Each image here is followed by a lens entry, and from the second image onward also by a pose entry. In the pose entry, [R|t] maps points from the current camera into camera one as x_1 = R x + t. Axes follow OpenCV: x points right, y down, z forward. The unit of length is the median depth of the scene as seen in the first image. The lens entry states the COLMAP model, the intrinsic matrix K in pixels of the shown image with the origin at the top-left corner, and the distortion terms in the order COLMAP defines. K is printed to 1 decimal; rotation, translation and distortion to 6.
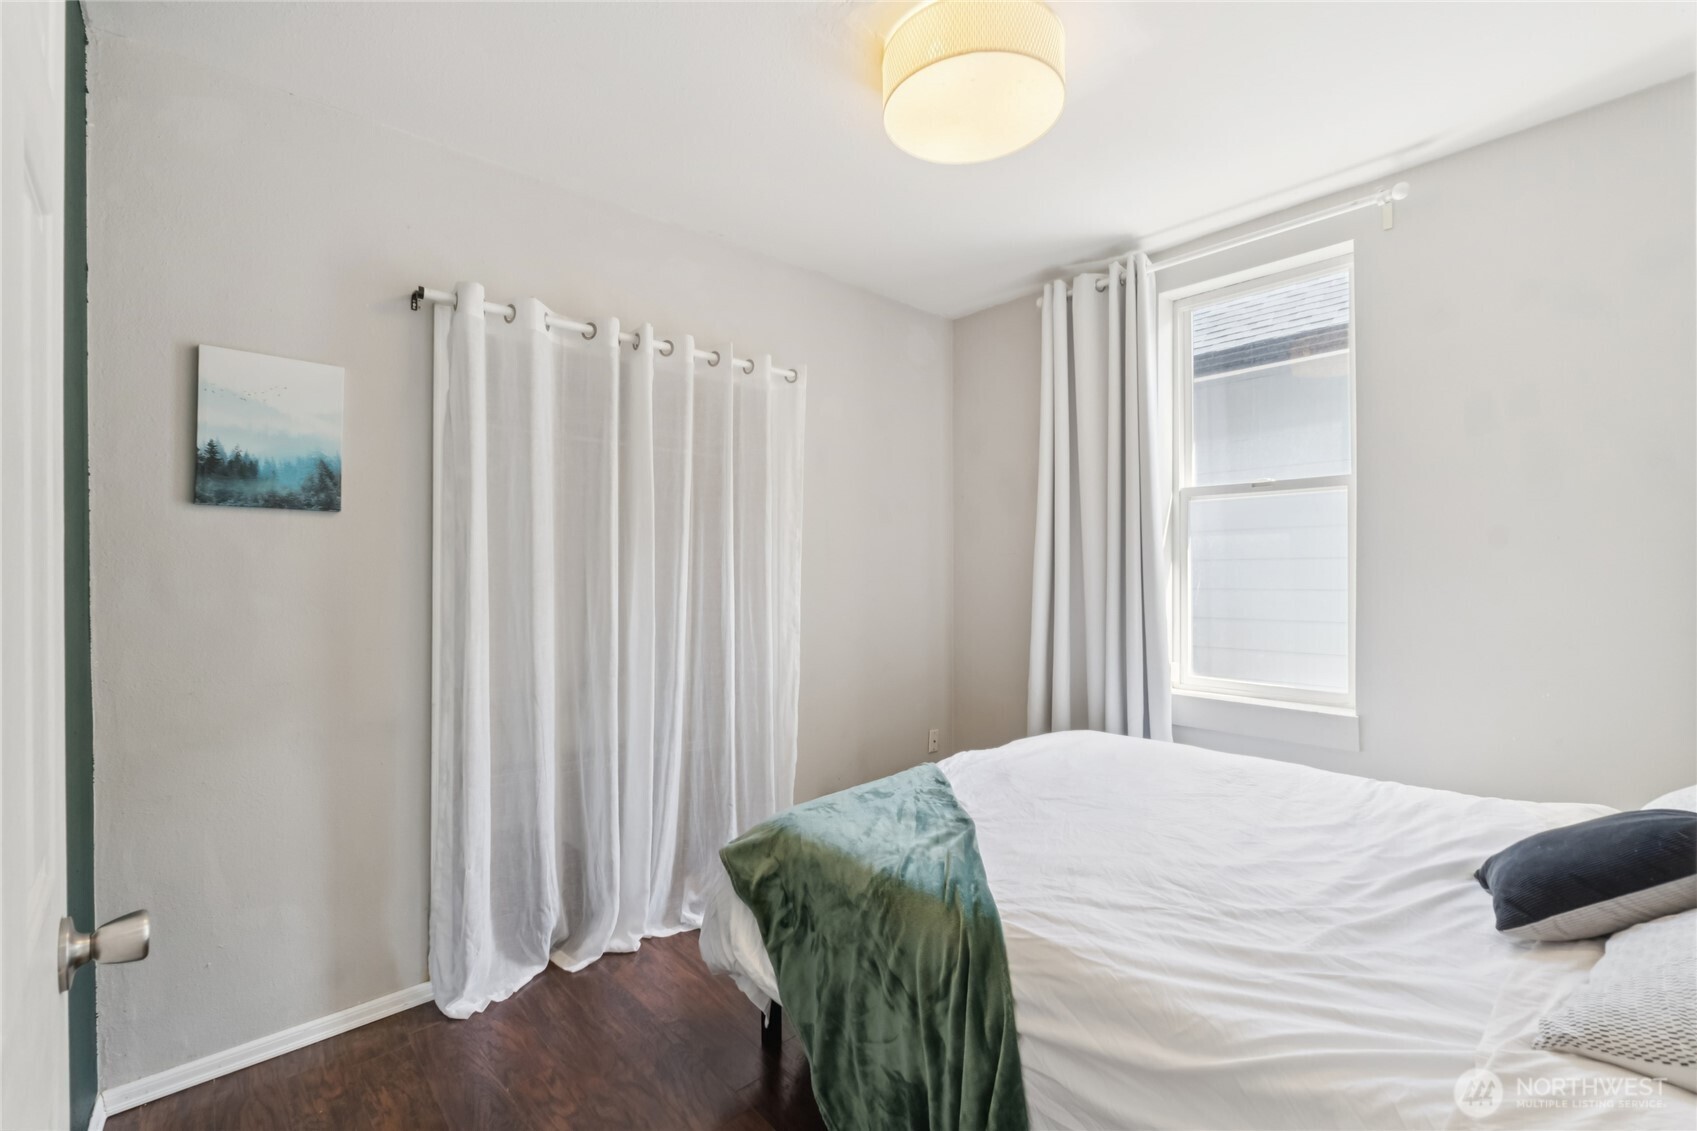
lens RADIAL K [[717.8, 0, 852.5], [0, 717.8, 561.9], [0, 0, 1]] dist [-0.007584, -0.000263]
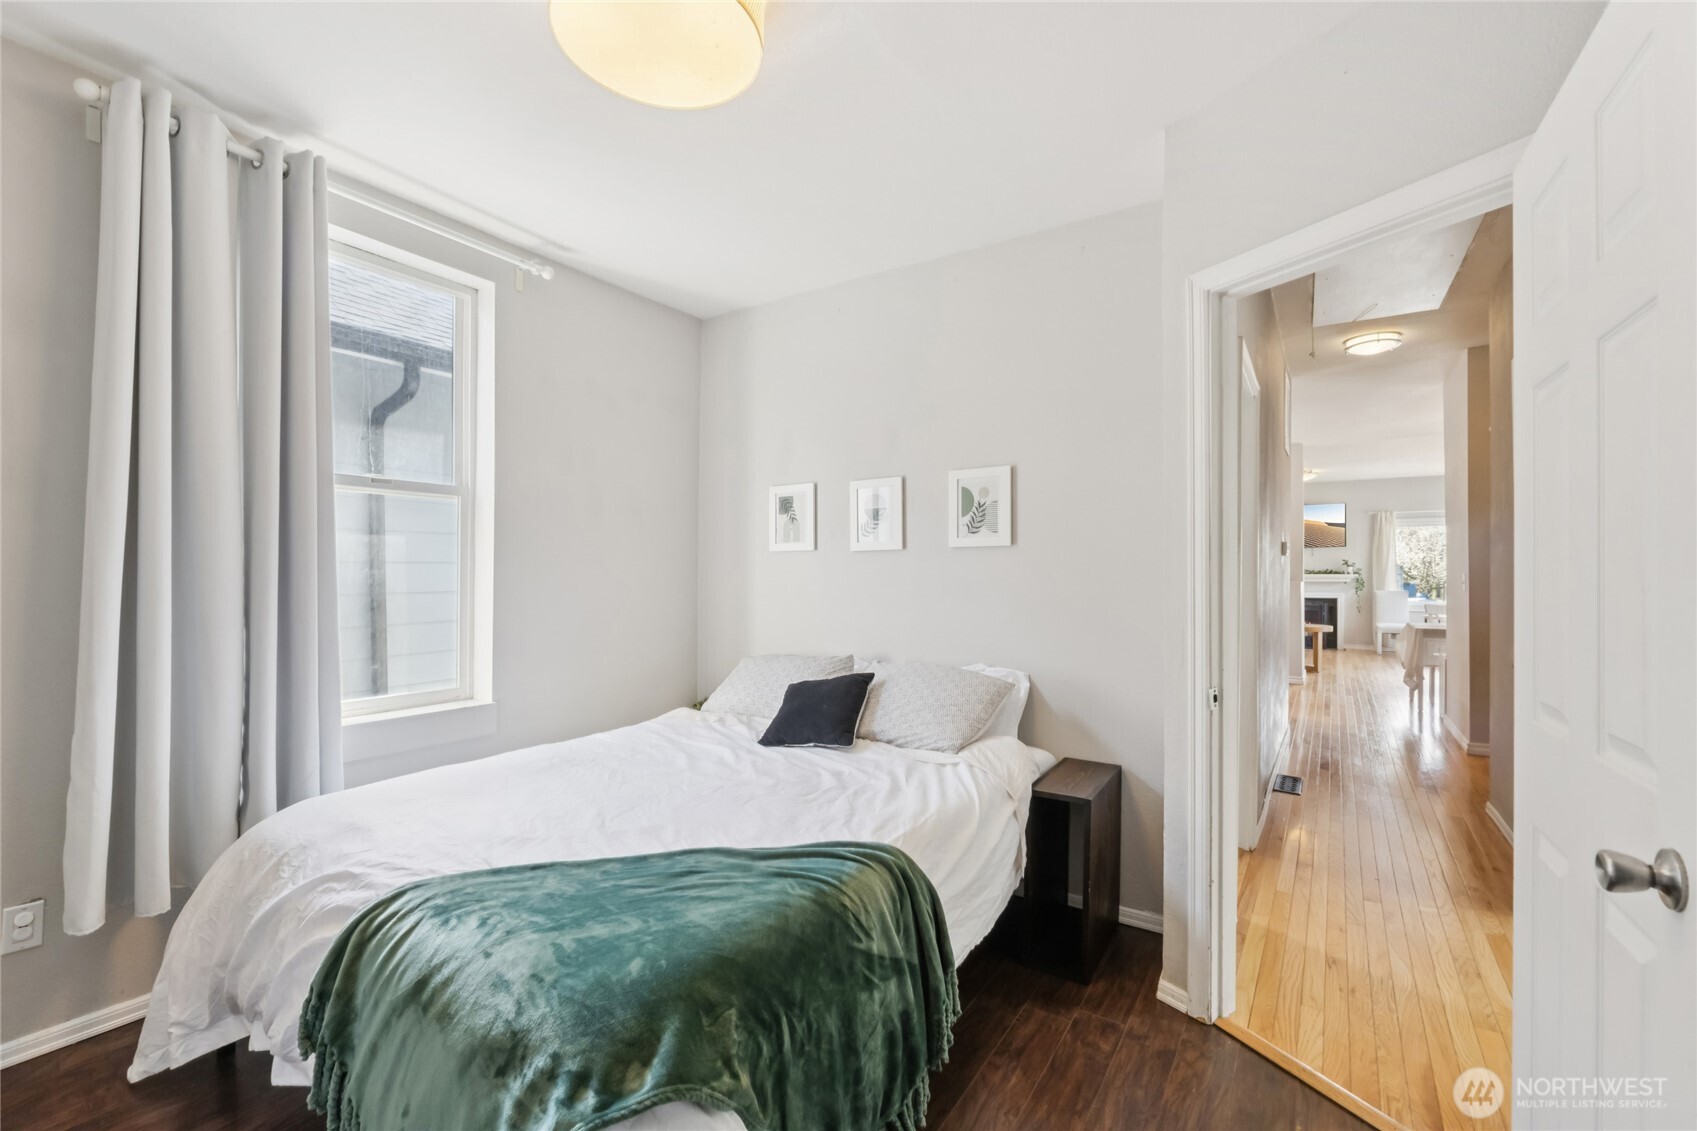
lens RADIAL K [[717.8, 0, 852.5], [0, 717.8, 561.9], [0, 0, 1]] dist [-0.007584, -0.000263]
pose [[-0.258105, 0.032148, 0.965582, -0.556823], [0.004104, 0.999474, -0.032179, 0.031617], [-0.966108, -0.004343, -0.258101, 0.780530]]
